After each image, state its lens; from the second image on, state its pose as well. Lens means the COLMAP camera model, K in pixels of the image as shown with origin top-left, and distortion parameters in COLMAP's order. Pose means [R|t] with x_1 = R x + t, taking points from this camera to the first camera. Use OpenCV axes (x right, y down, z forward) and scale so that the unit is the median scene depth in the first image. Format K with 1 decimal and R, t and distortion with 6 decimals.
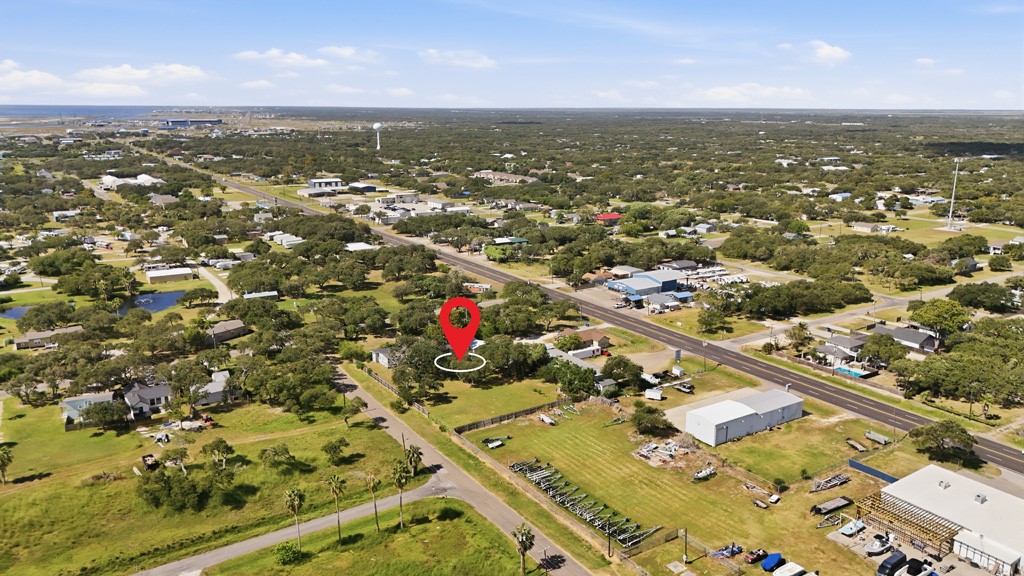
lens RADIAL K [[763.3, 0, 512.0], [0, 763.3, 288.0], [0, 0, 1]] dist [0.038710, -0.004053]
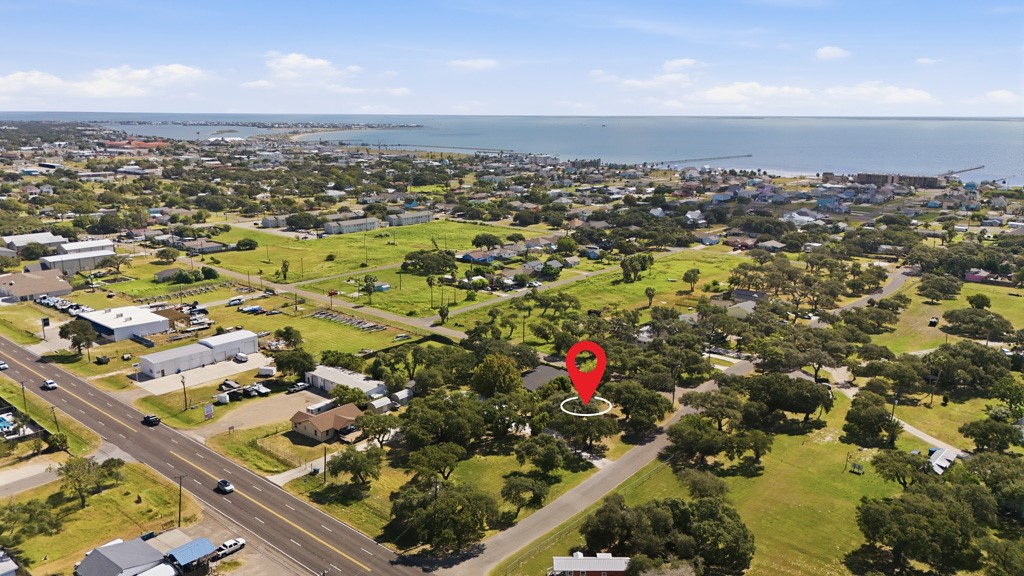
lens RADIAL K [[735.1, 0, 515.0], [0, 735.1, 340.8], [0, 0, 1]] dist [0.047680, -0.002364]
pose [[-0.960965, 0.074693, -0.266396, 0.135375], [-0.073575, 0.859206, 0.506311, -0.482822], [0.266707, 0.506148, -0.820172, 2.070621]]
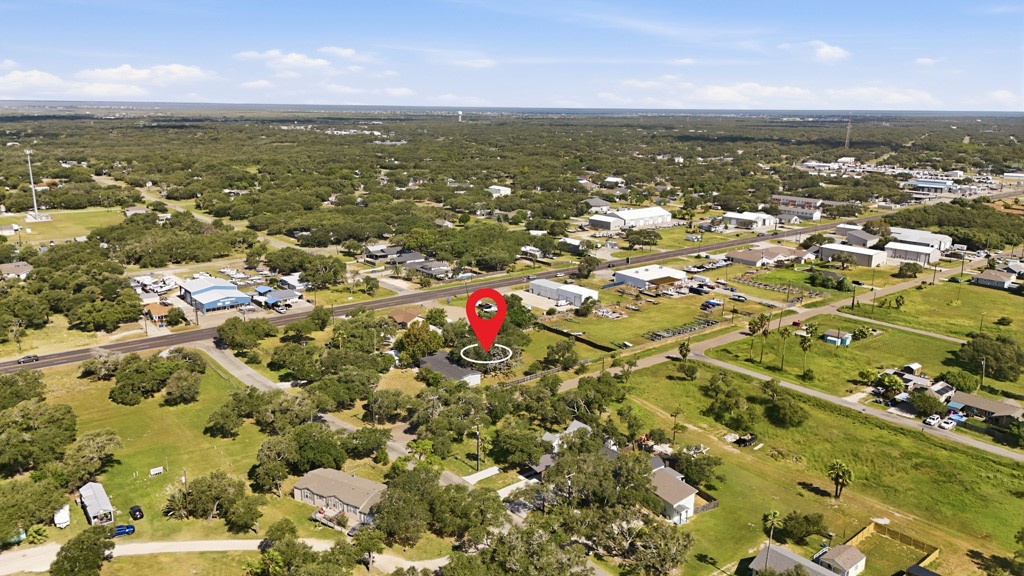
lens RADIAL K [[763.3, 0, 512.0], [0, 763.3, 288.0], [0, 0, 1]] dist [0.038710, -0.004053]
pose [[-0.108328, -0.243026, 0.963952, -1.267510], [0.221494, 0.939383, 0.261723, -0.297736], [-0.969126, 0.241861, -0.047933, 1.169825]]
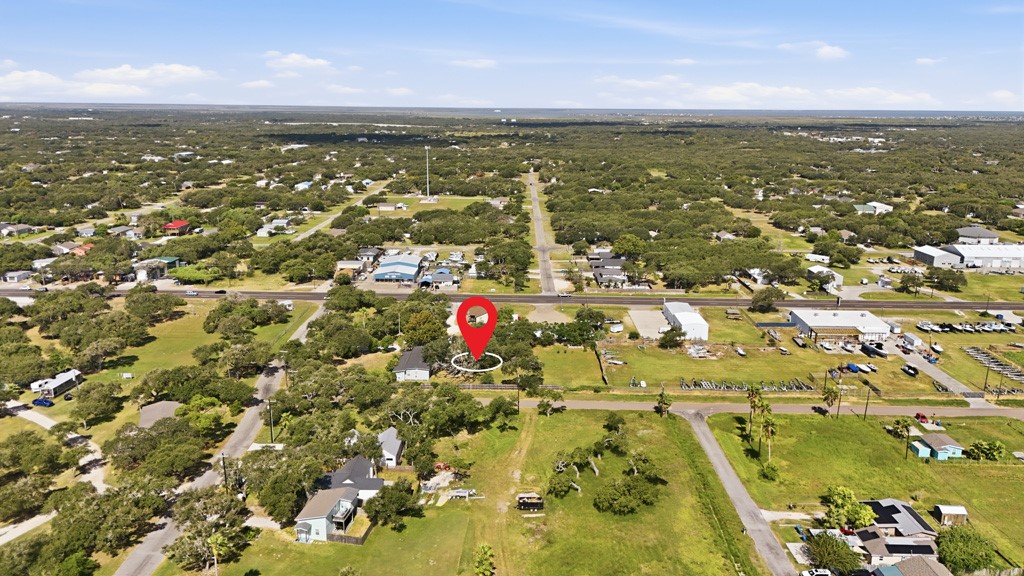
lens RADIAL K [[763.3, 0, 512.0], [0, 763.3, 288.0], [0, 0, 1]] dist [0.038710, -0.004053]
pose [[0.560649, -0.197453, 0.804167, -1.025346], [0.191403, 0.975755, 0.106142, -0.108704], [-0.805629, 0.094412, 0.584850, 0.406222]]
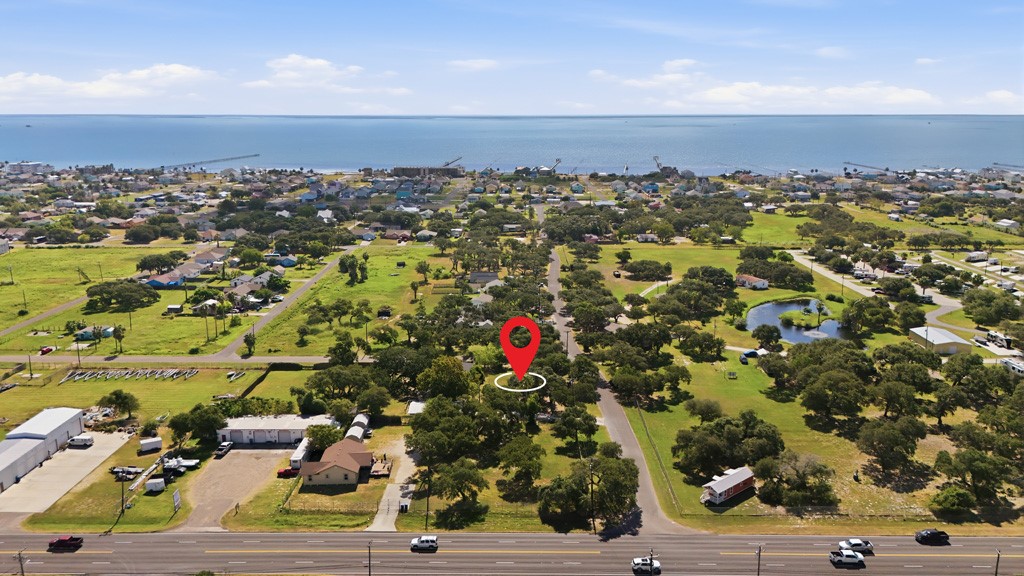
lens RADIAL K [[733.7, 0, 506.2], [0, 733.7, 357.7], [0, 0, 1]] dist [0.029661, -0.000441]
pose [[-0.563543, 0.261901, -0.783471, 0.628571], [-0.195761, 0.879059, 0.434663, -0.411545], [0.802557, 0.398325, -0.444117, 1.773110]]
